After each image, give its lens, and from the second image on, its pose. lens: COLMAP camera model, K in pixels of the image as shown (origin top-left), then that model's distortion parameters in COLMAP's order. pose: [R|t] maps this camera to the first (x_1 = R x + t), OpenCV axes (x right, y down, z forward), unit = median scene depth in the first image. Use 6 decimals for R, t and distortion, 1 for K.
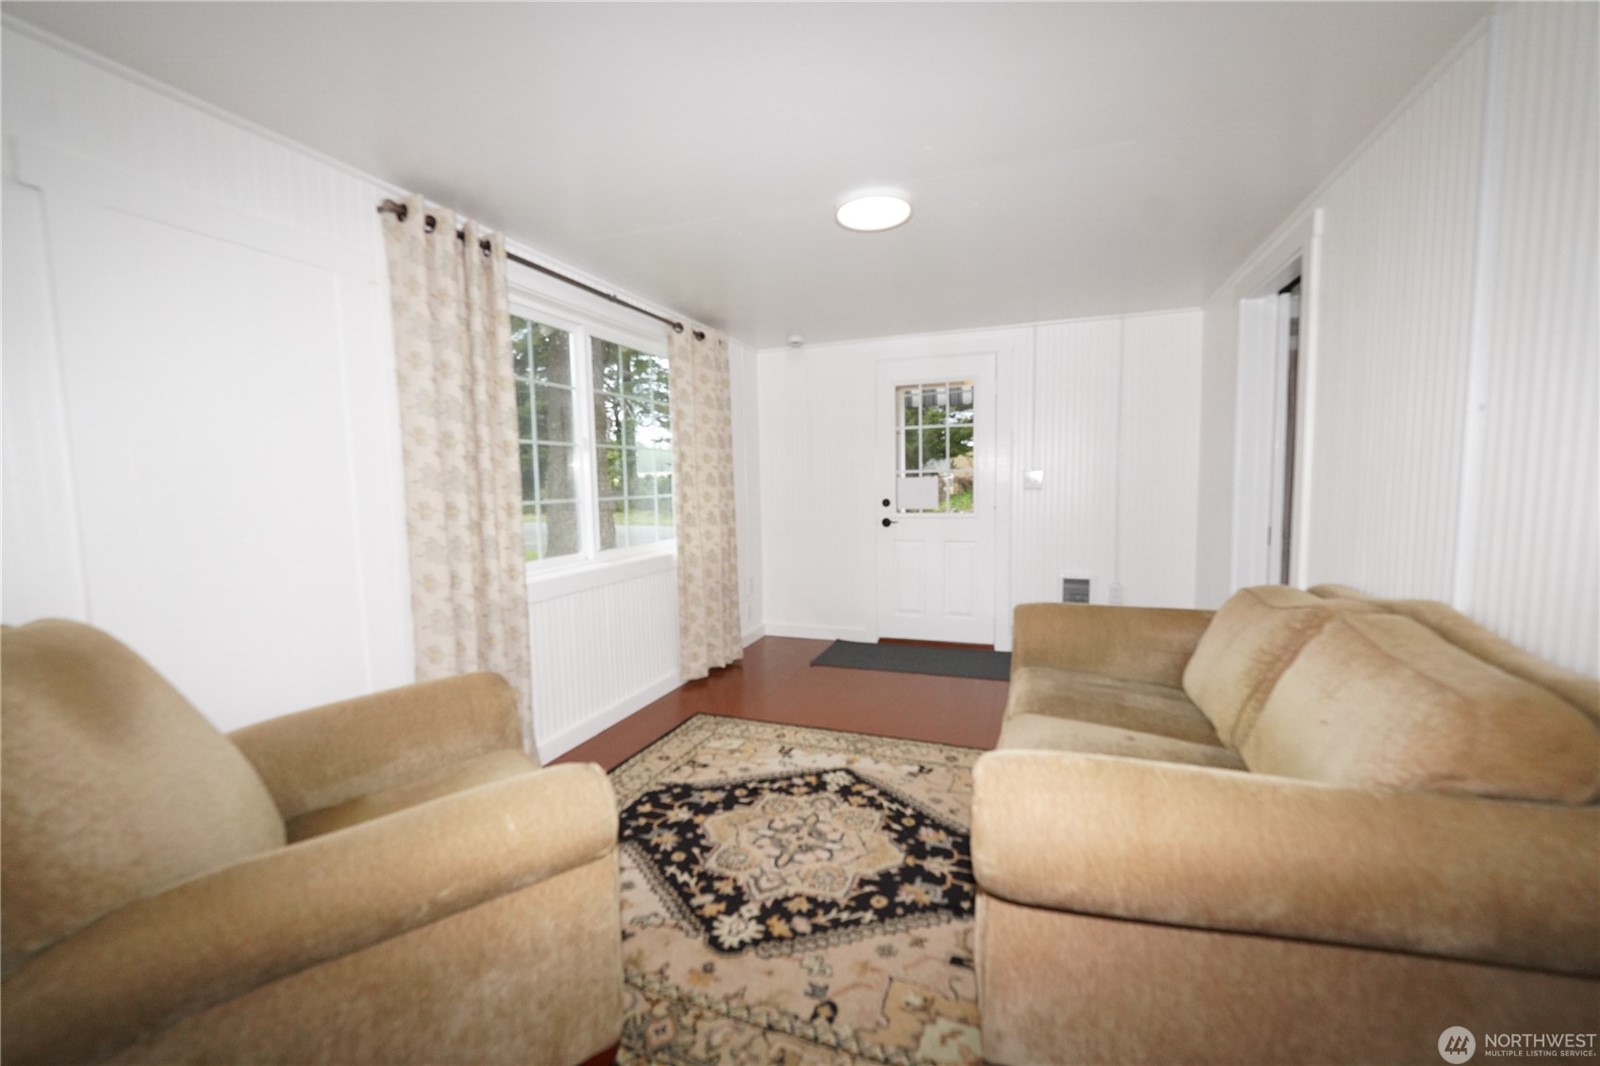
lens RADIAL K [[643.3, 0, 804.3], [0, 643.3, 539.2], [0, 0, 1]] dist [-0.009461, -0.001268]
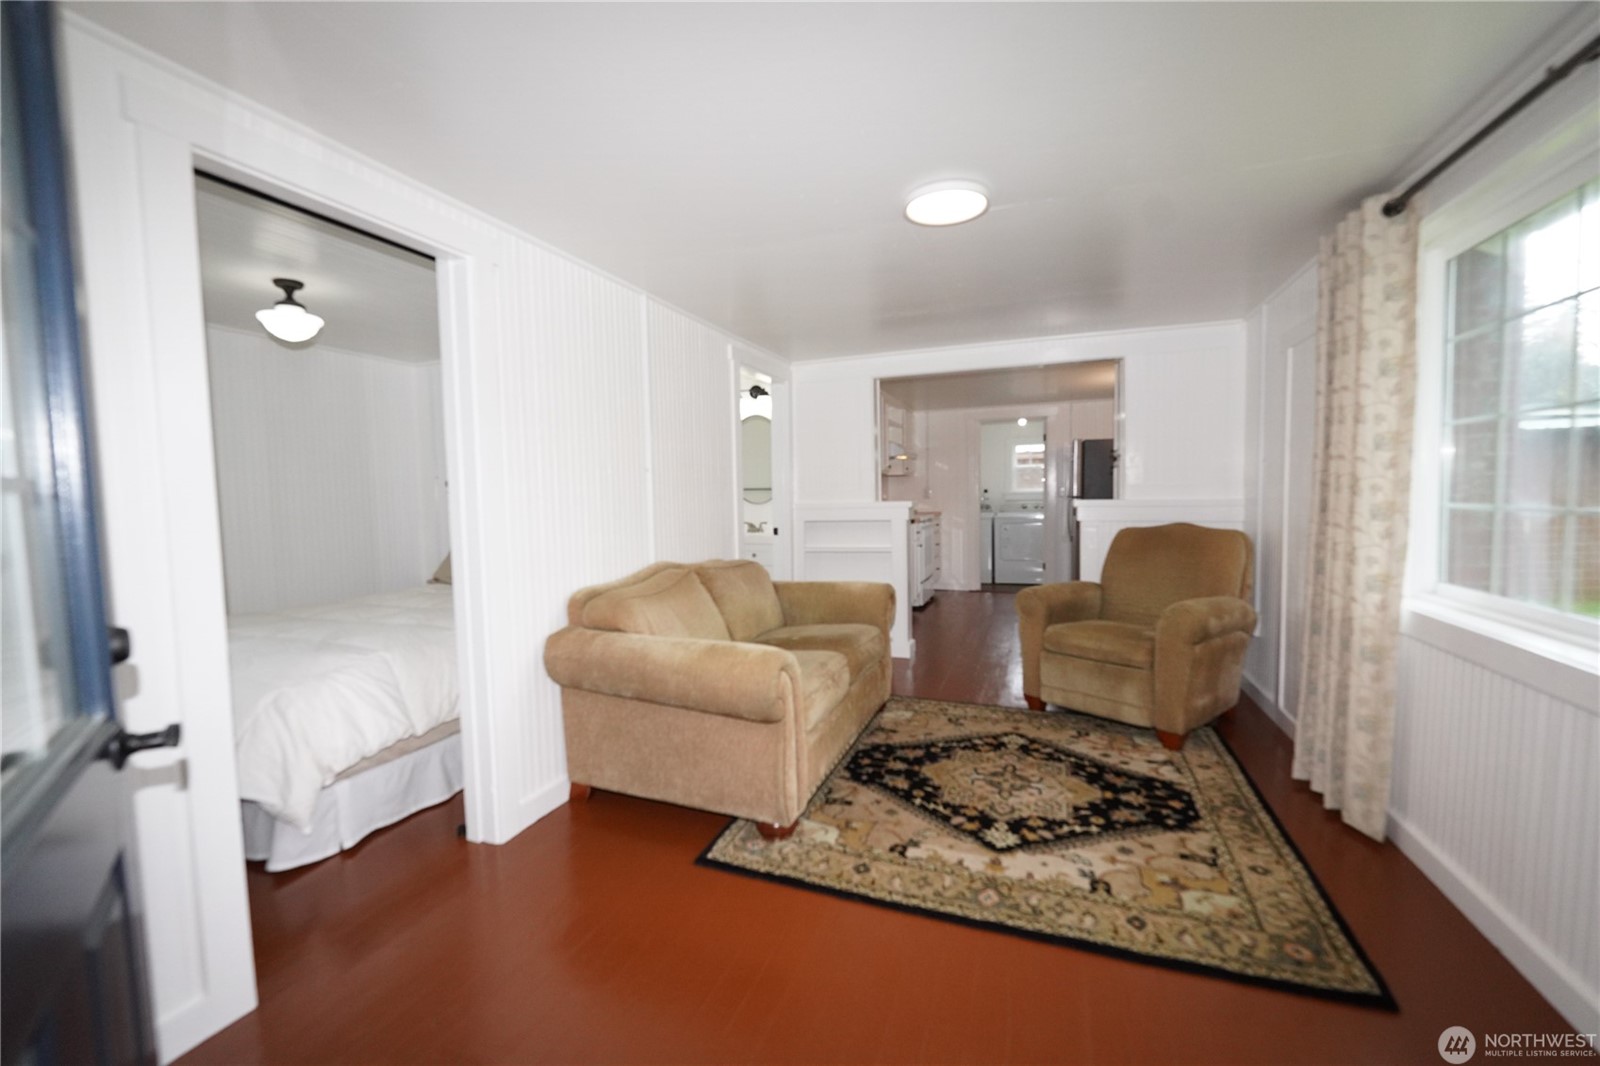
lens RADIAL K [[643.3, 0, 804.3], [0, 643.3, 534.9], [0, 0, 1]] dist [-0.009461, -0.001268]
pose [[-0.999065, 0.041527, 0.012006, 0.315162], [0.042916, 0.986141, 0.160262, -0.193923], [-0.005184, 0.160628, -0.987001, 1.949795]]
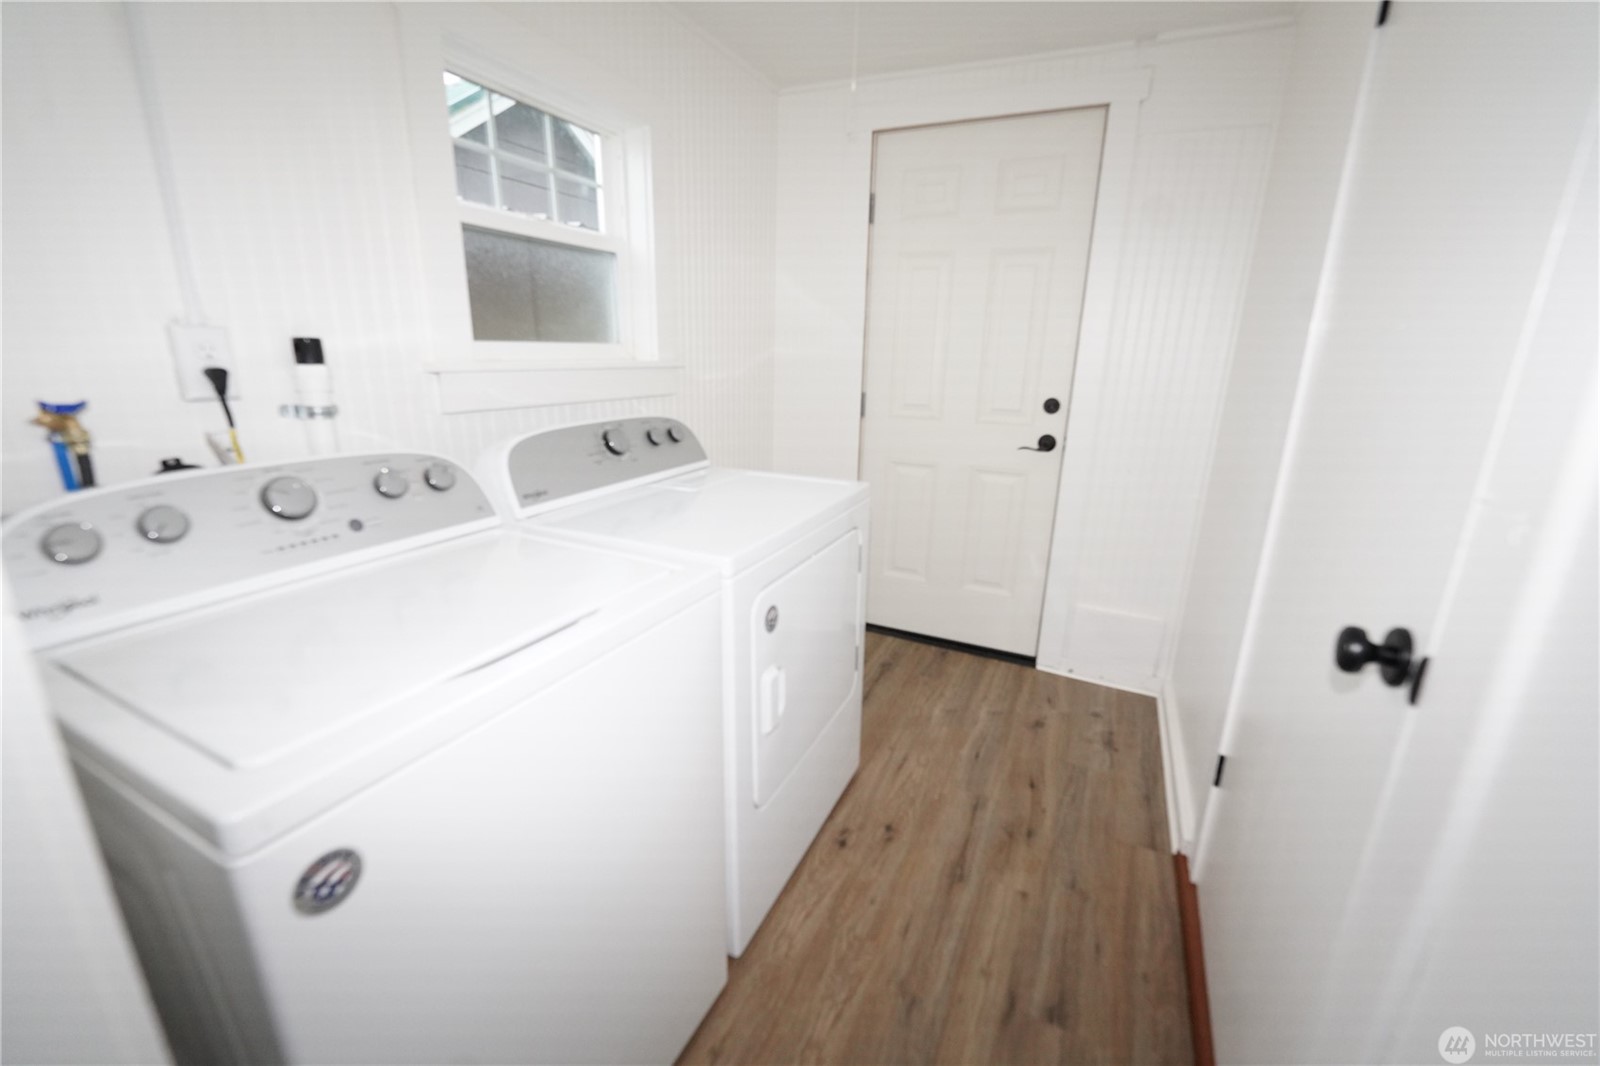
lens RADIAL K [[643.3, 0, 803.5], [0, 643.3, 542.0], [0, 0, 1]] dist [-0.009461, -0.001268]
pose [[-0.095721, 0.299889, -0.949160, -0.288517], [-0.112950, 0.944107, 0.309683, 0.167196], [0.988979, 0.136851, -0.056499, -1.604603]]
